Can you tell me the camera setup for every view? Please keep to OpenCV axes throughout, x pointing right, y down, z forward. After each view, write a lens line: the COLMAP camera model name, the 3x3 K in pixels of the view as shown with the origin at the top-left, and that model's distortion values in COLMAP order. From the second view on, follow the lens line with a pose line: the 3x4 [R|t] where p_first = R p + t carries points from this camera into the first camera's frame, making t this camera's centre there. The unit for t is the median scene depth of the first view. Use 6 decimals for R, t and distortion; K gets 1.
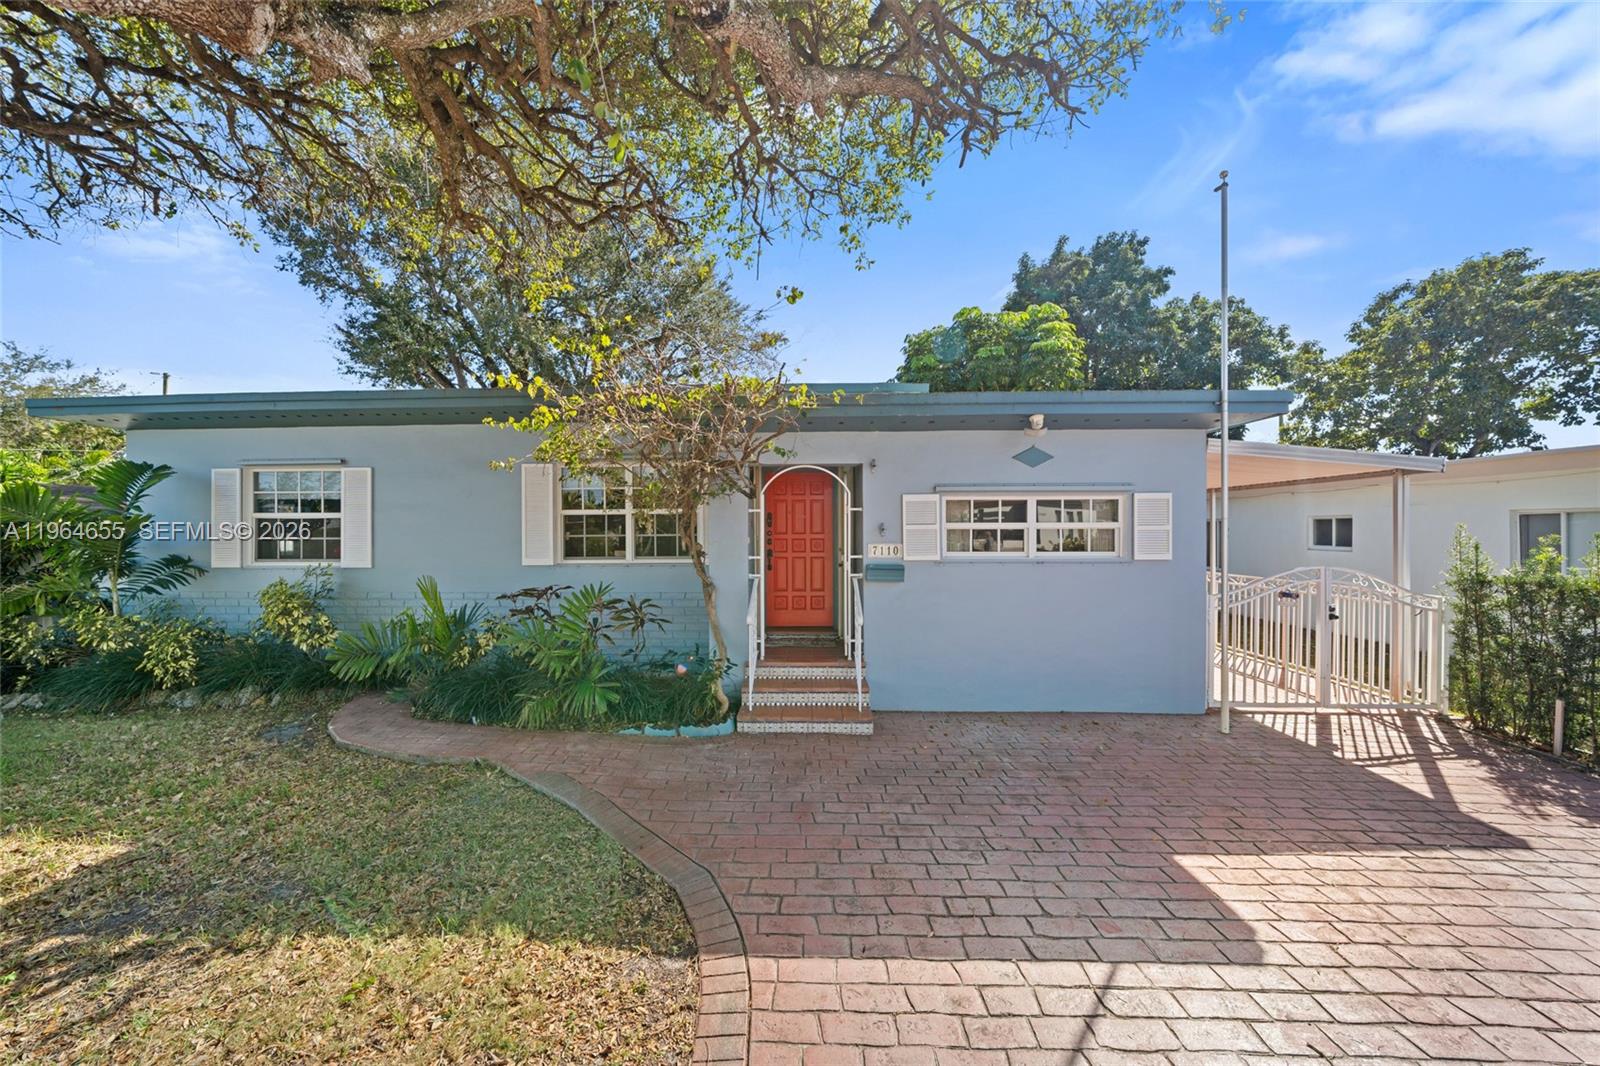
lens RADIAL K [[554.0, 0, 800.0], [0, 554.0, 533.0], [0, 0, 1]] dist [-0.001525, -0.000078]
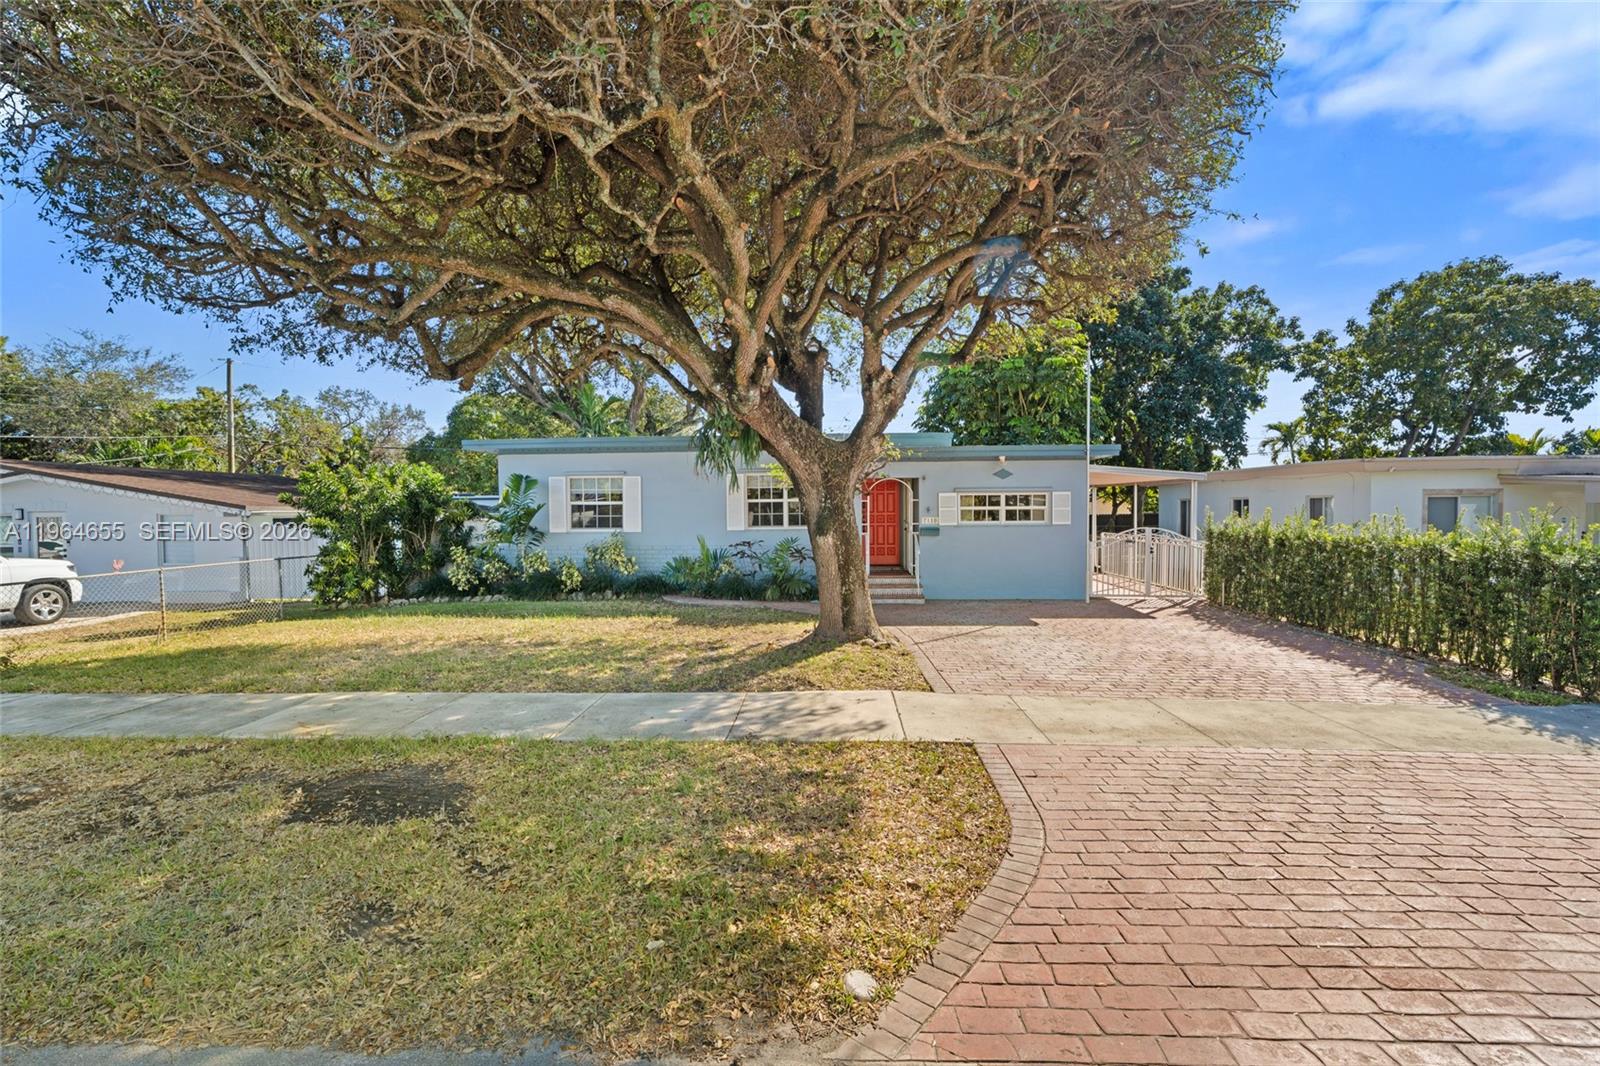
lens RADIAL K [[760.3, 0, 805.2], [0, 760.3, 516.3], [0, 0, 1]] dist [0.026693, 0.000421]
pose [[0.999984, -0.004656, -0.003343, -0.293270], [0.004689, 0.999940, 0.009938, -0.013493], [0.003297, -0.009954, 0.999945, -1.787829]]
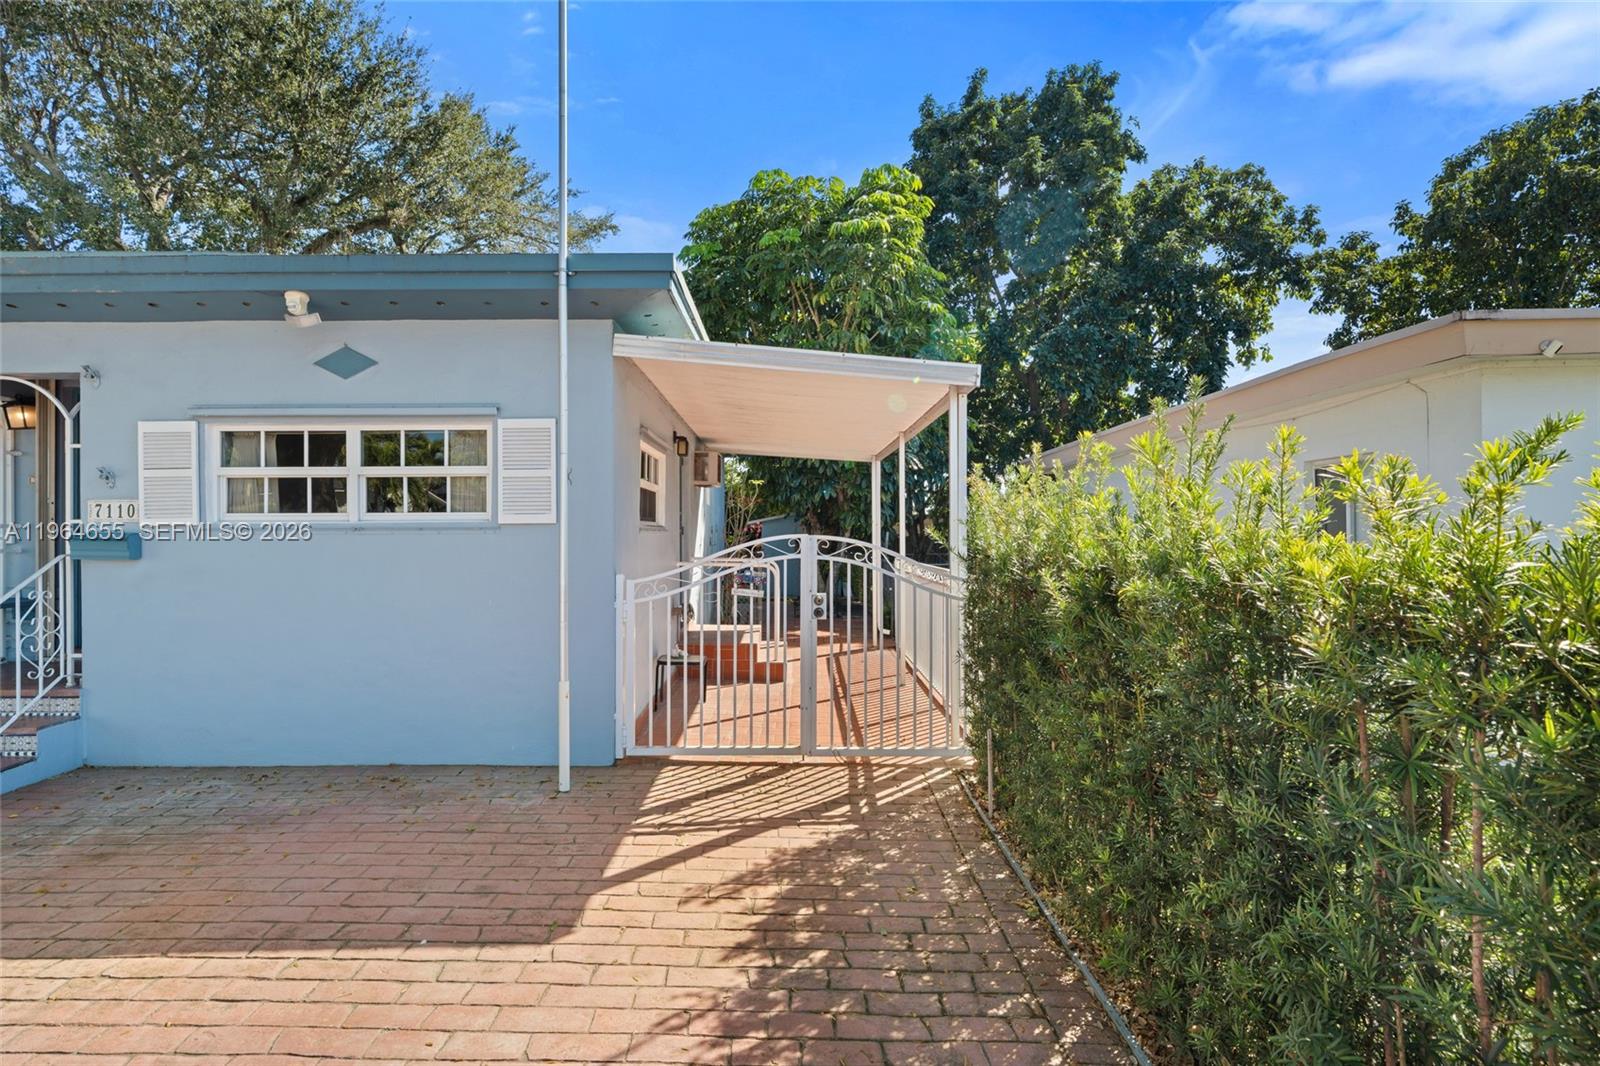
lens RADIAL K [[851.7, 0, 800.0], [0, 851.7, 533.0], [0, 0, 1]] dist [0.003827, -0.000444]
pose [[0.999750, -0.002040, 0.022251, 0.839276], [0.002209, 0.999969, -0.007583, 0.060727], [-0.022234, 0.007630, 0.999724, 0.013857]]
